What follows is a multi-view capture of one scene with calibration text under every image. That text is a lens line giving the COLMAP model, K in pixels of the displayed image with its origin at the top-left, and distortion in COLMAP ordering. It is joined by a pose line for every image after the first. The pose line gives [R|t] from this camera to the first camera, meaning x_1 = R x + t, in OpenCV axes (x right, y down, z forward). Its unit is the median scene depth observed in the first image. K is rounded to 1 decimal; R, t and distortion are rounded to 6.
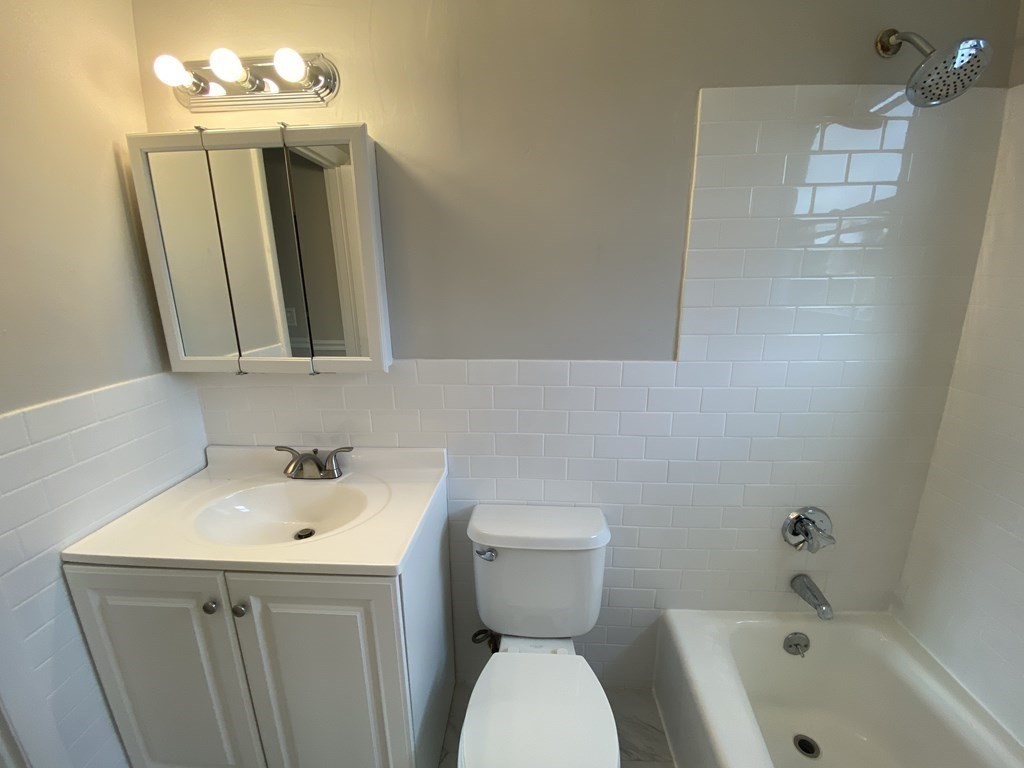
lens RADIAL K [[415.4, 0, 512.0], [0, 415.4, 384.0], [0, 0, 1]] dist [0.029054, -0.031778]
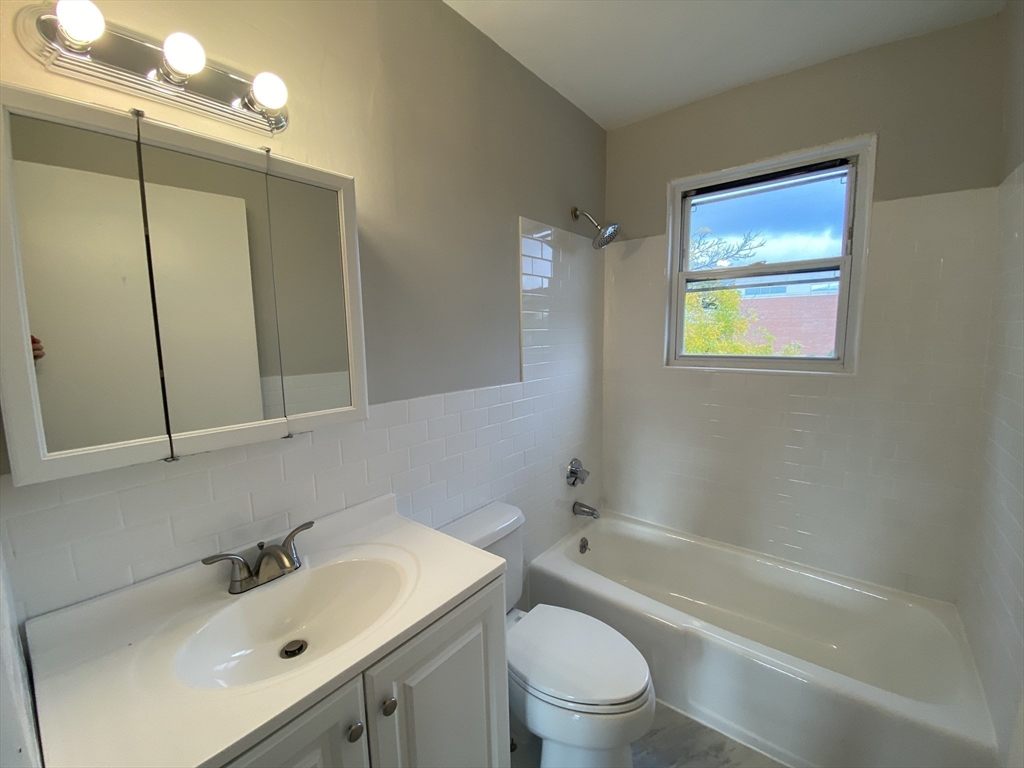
lens RADIAL K [[415.4, 0, 512.0], [0, 415.4, 384.0], [0, 0, 1]] dist [0.029054, -0.031778]
pose [[0.583611, -0.098512, 0.806035, -0.825349], [0.207426, 0.977769, -0.030687, -0.008720], [-0.785094, 0.185102, 0.591071, 0.142984]]
